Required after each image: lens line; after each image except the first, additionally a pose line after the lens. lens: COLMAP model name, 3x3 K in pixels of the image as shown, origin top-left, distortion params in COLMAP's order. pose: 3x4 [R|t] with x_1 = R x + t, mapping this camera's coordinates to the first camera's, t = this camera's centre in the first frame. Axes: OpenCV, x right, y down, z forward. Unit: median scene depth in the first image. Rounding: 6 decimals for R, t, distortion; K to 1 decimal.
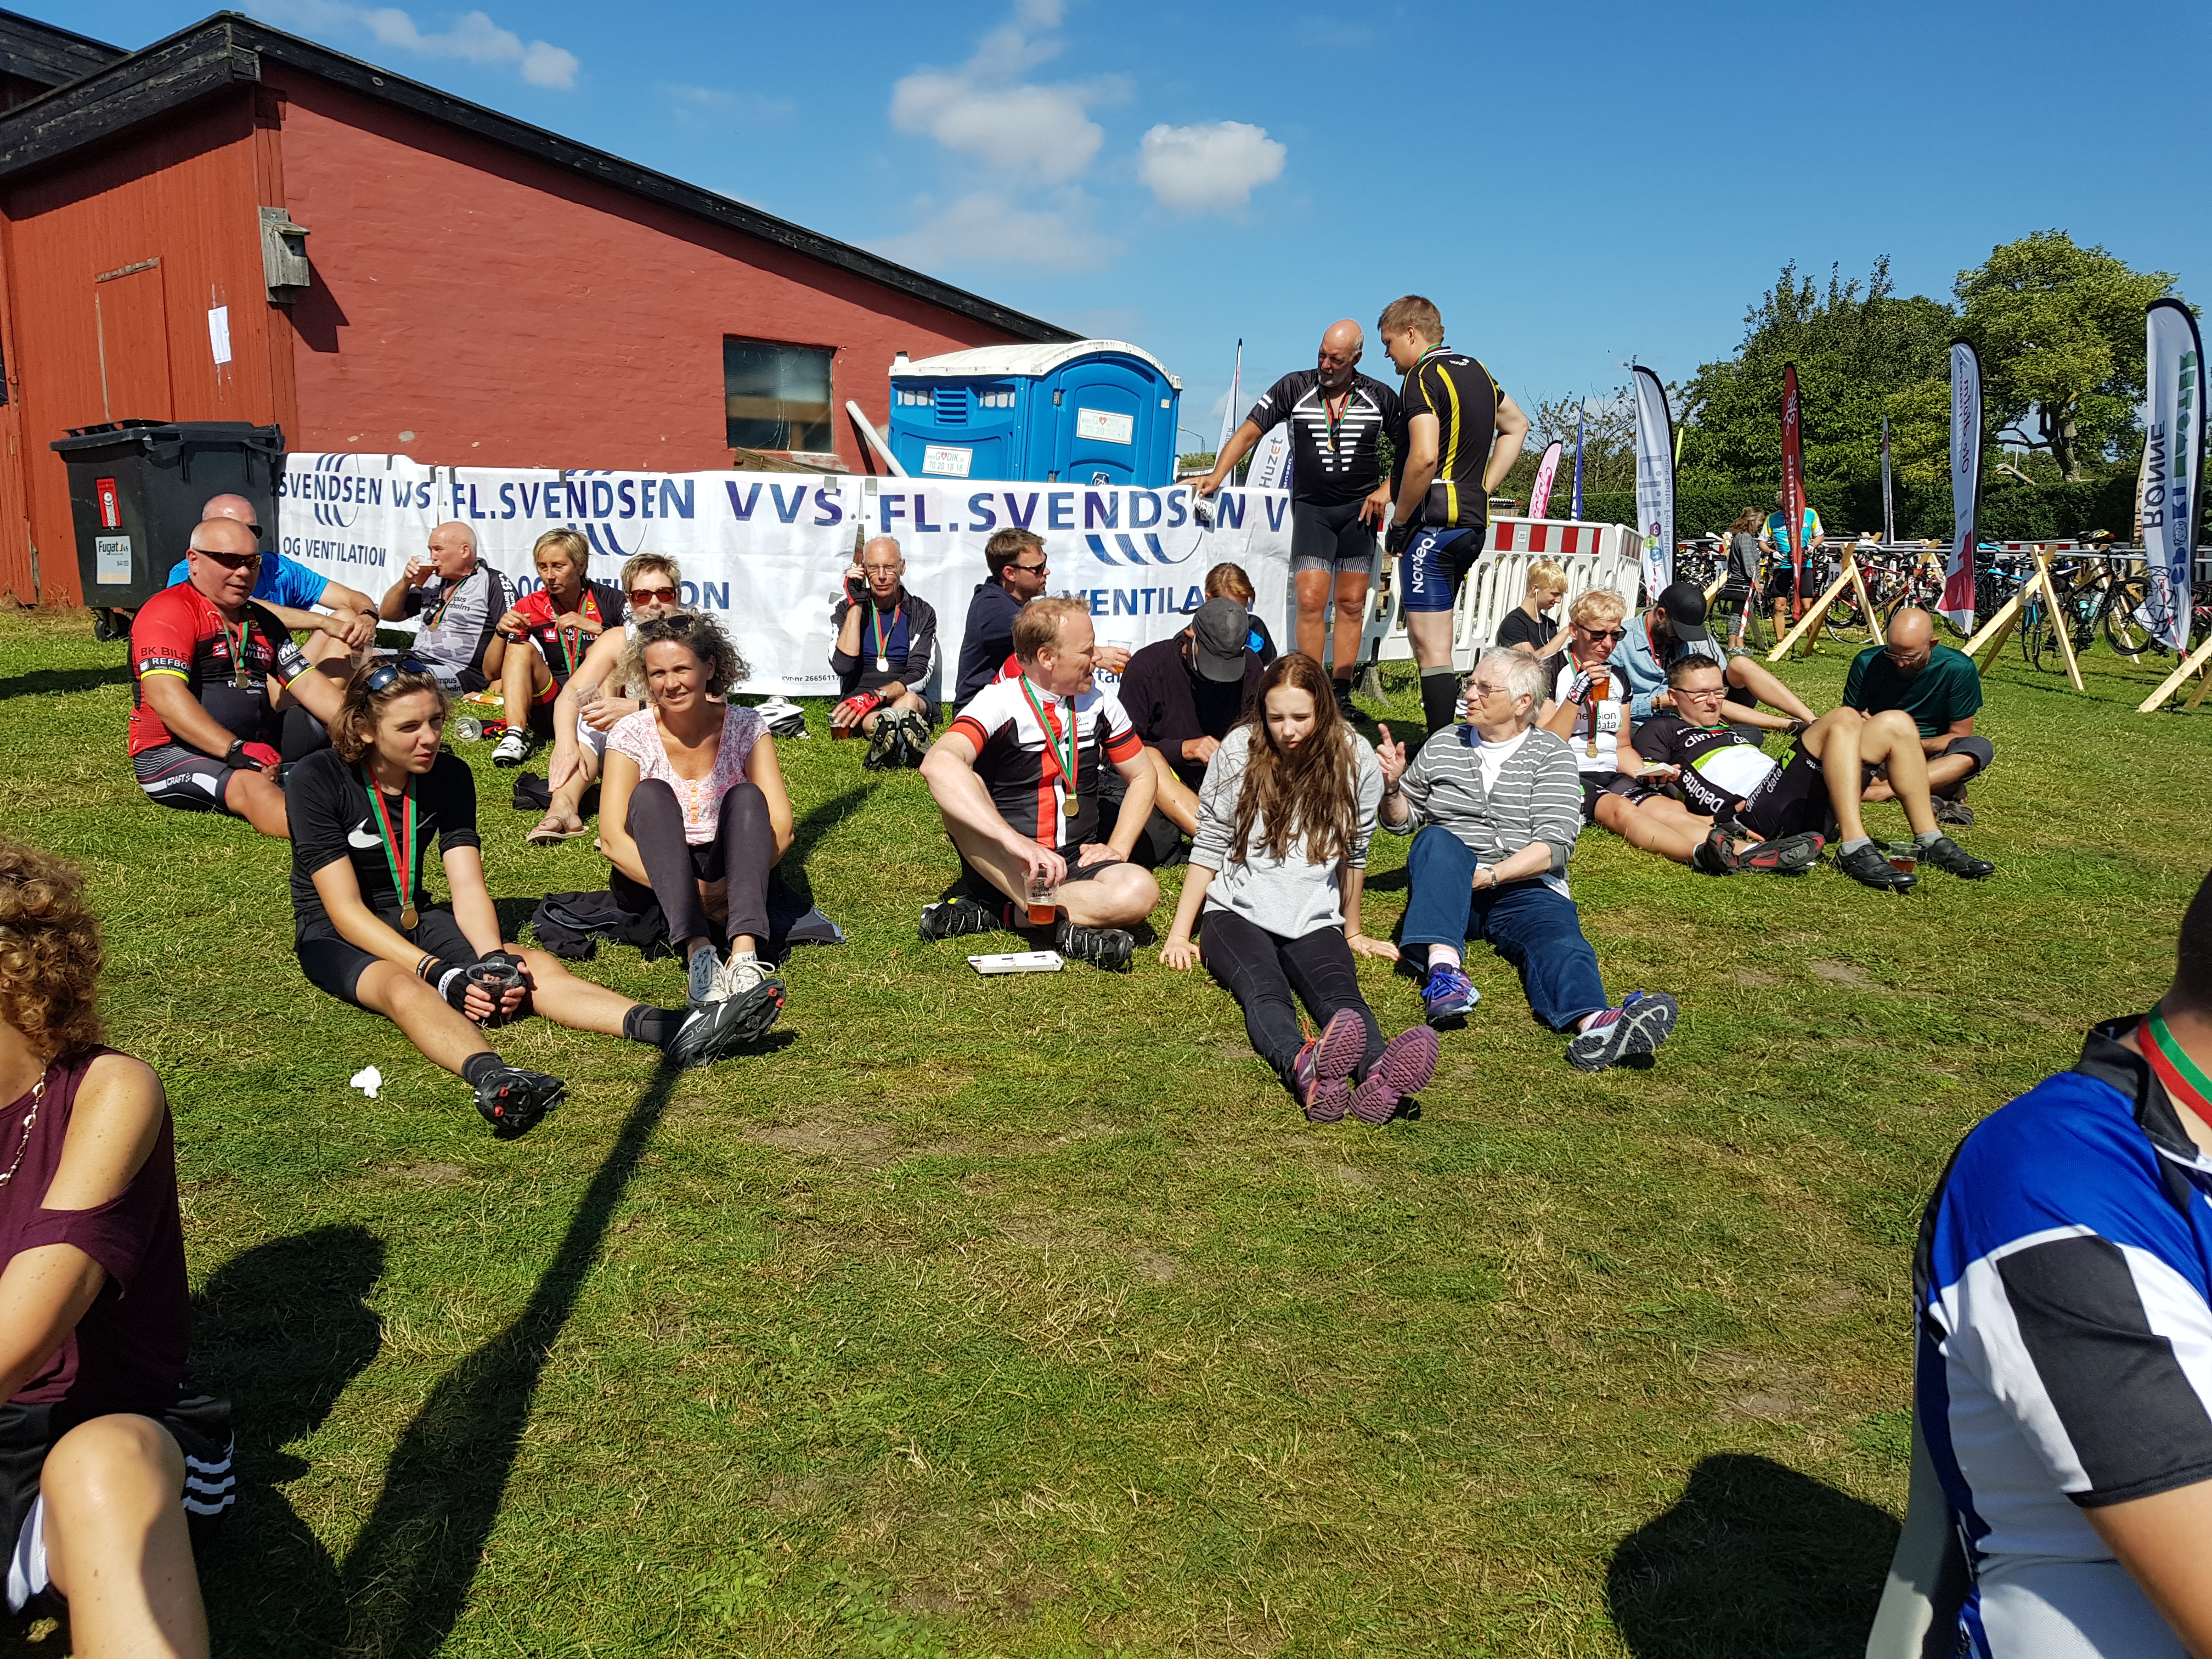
lens RADIAL K [[1710.0, 0, 1095.4], [0, 1710.0, 822.5], [0, 0, 1]] dist [0.024636, -0.060493]
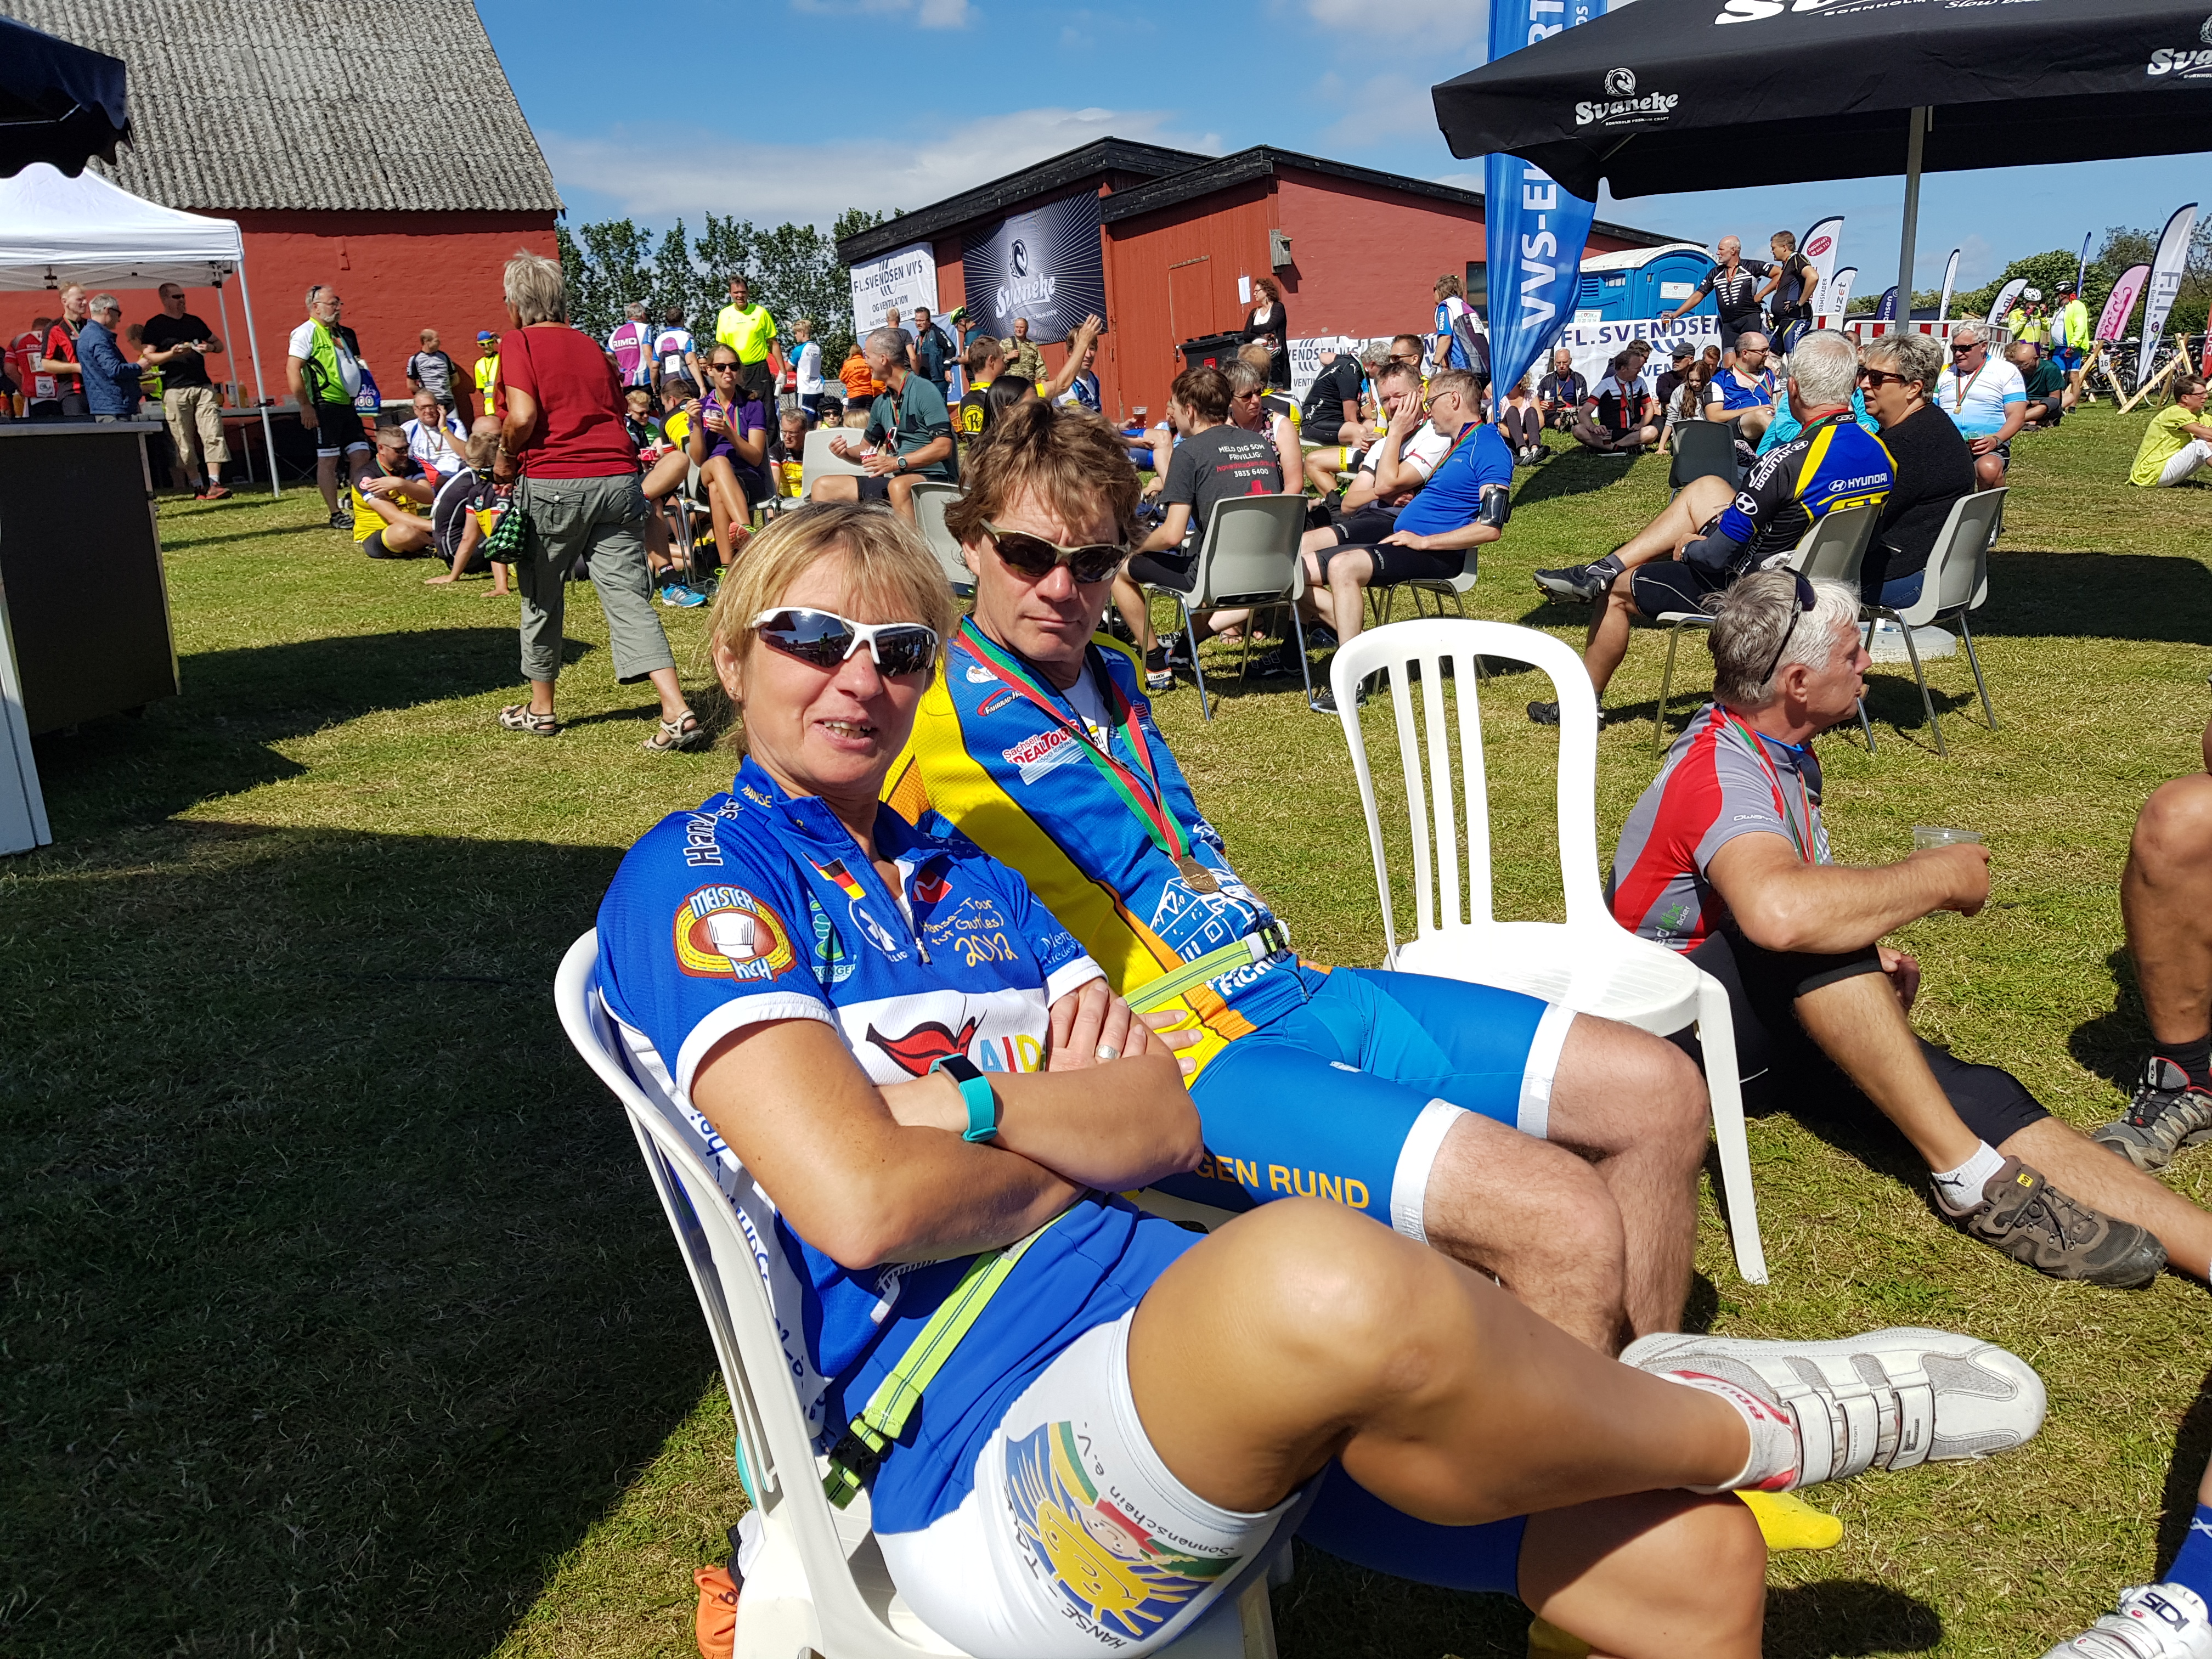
lens RADIAL K [[1710.0, 0, 1095.4], [0, 1710.0, 822.5], [0, 0, 1]] dist [0.024636, -0.060493]
pose [[0.936437, 0.009094, -0.350719, 0.090100], [0.012590, 0.998149, 0.059499, 0.276607], [0.350611, -0.060133, 0.934589, -1.218831]]
